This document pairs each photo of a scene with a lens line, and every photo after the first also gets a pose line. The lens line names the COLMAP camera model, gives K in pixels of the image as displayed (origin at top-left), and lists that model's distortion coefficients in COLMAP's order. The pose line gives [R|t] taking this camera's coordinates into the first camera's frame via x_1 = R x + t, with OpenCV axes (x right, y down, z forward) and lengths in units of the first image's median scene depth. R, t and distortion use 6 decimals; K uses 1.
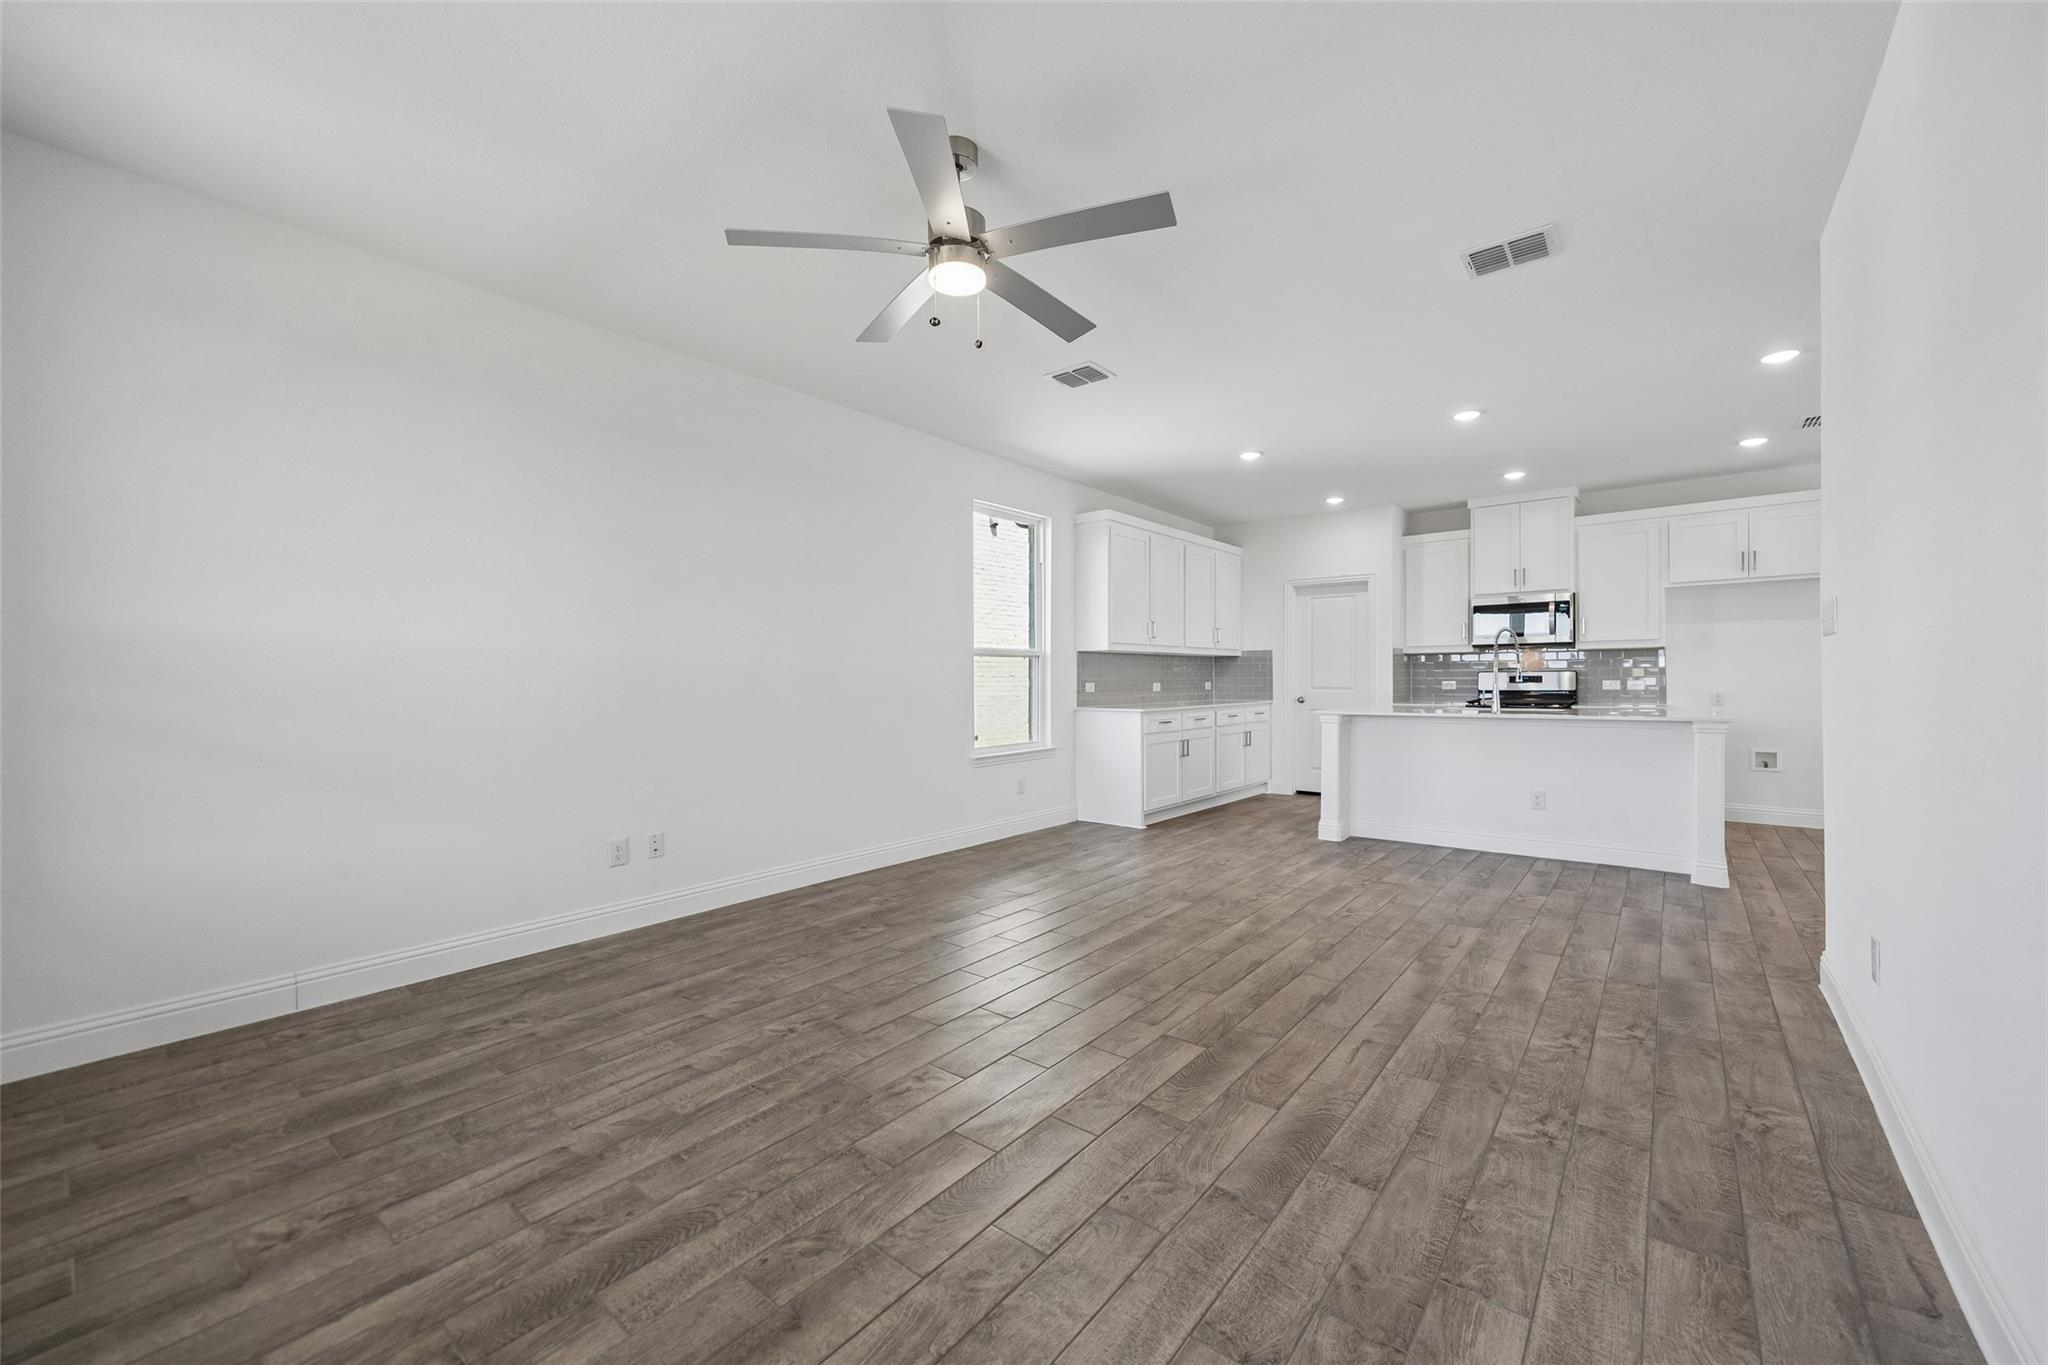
lens RADIAL K [[821.4, 0, 1027.1], [0, 821.4, 683.4], [0, 0, 1]] dist [0.009836, 0.000090]
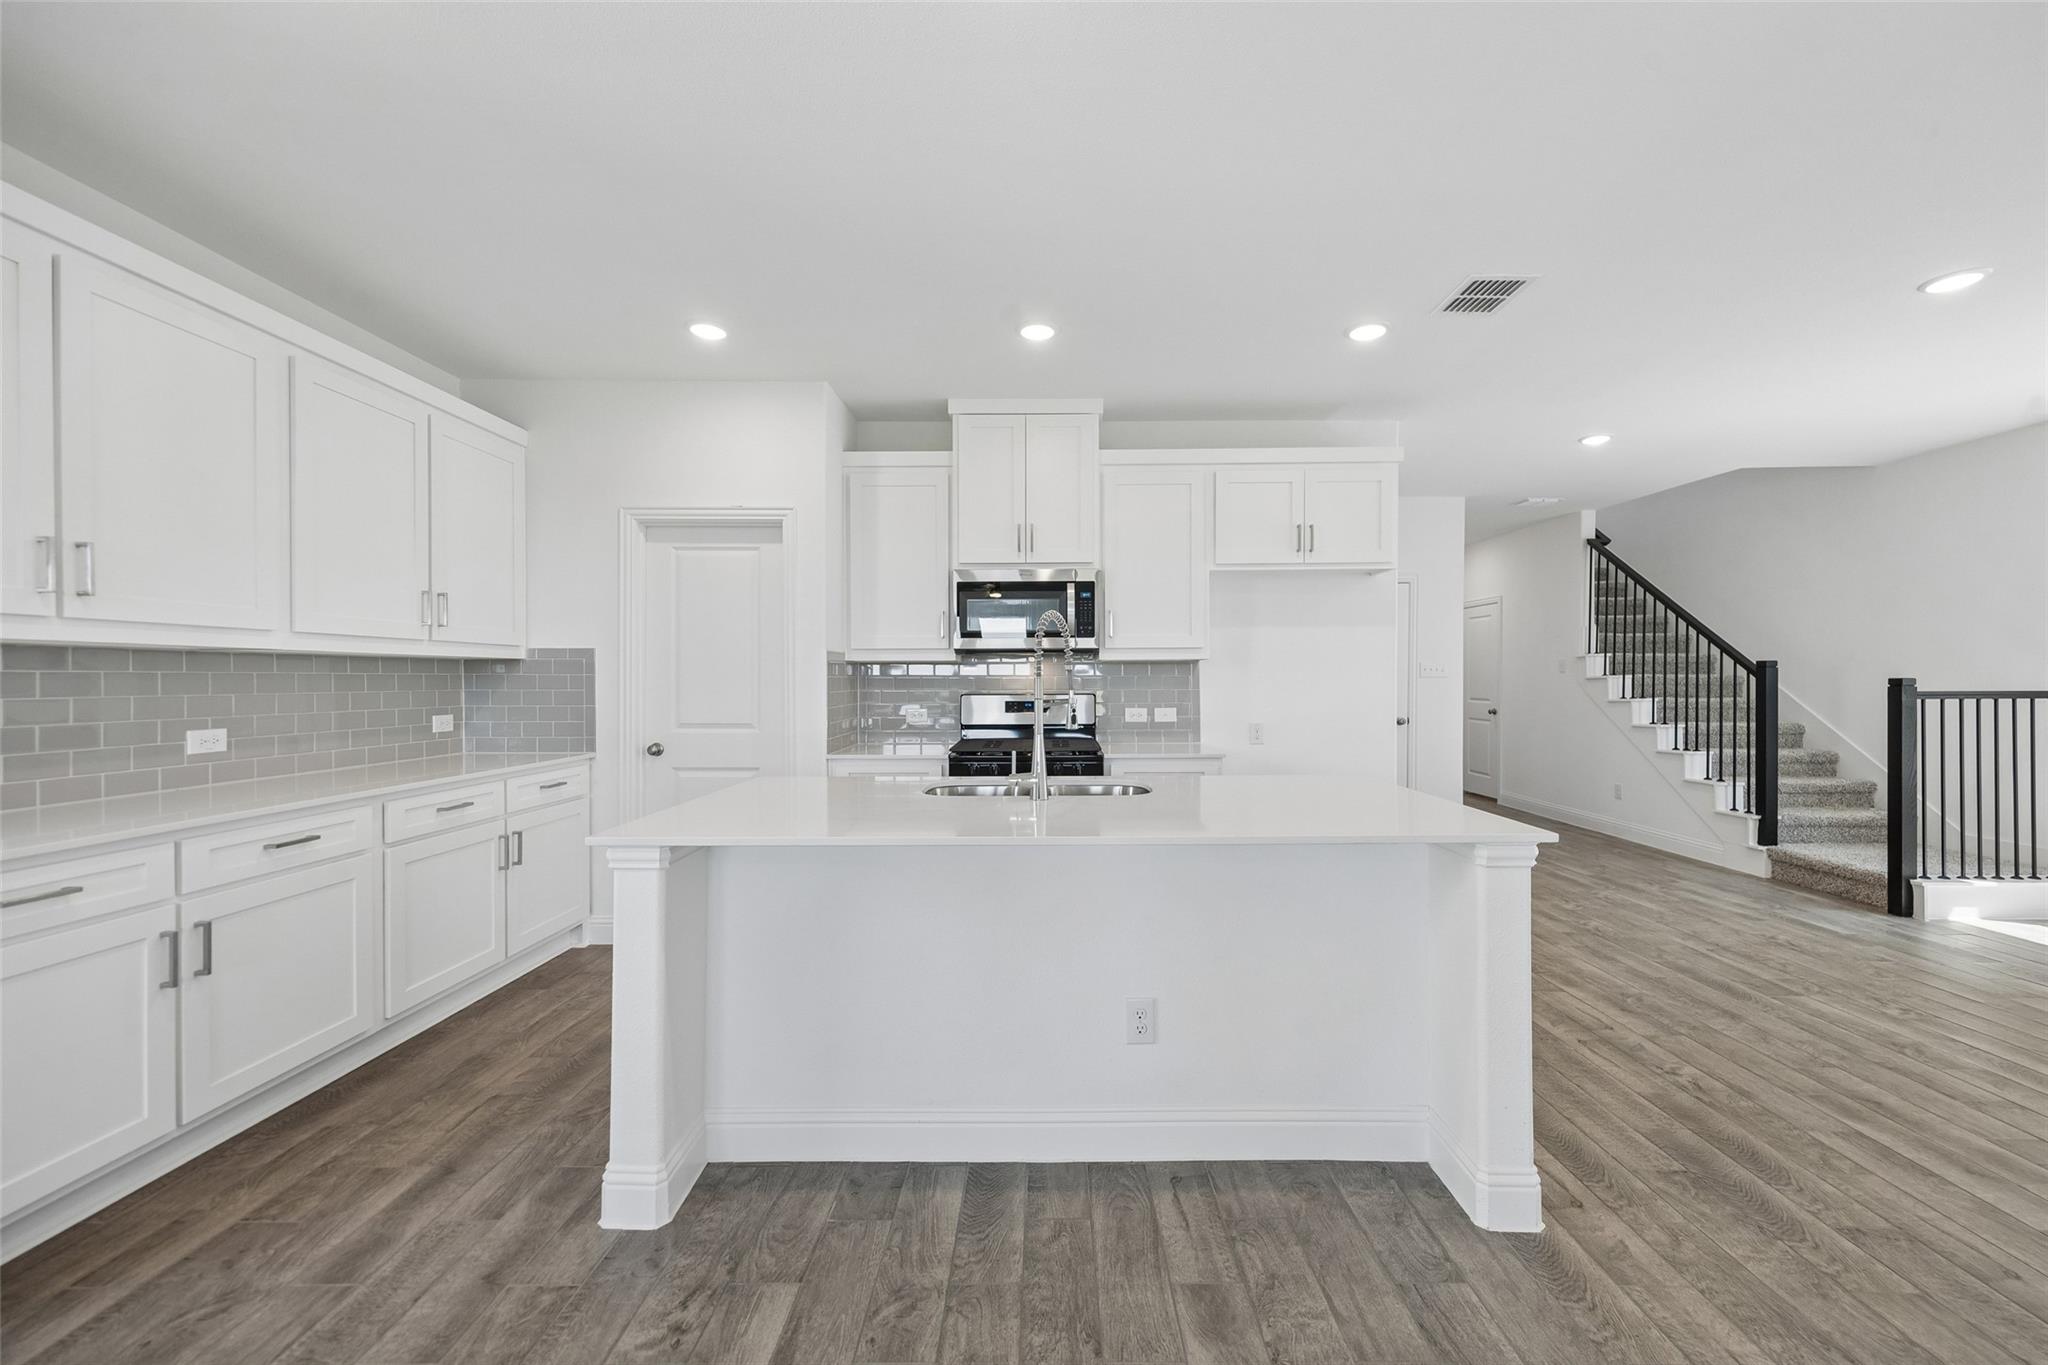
lens RADIAL K [[821.4, 0, 1028.2], [0, 821.4, 681.2], [0, 0, 1]] dist [0.009836, 0.000090]
pose [[0.799843, 0.002903, 0.600202, 0.228547], [-0.000971, 0.999993, -0.003543, -0.021544], [-0.600209, 0.002251, 0.799840, 0.494267]]
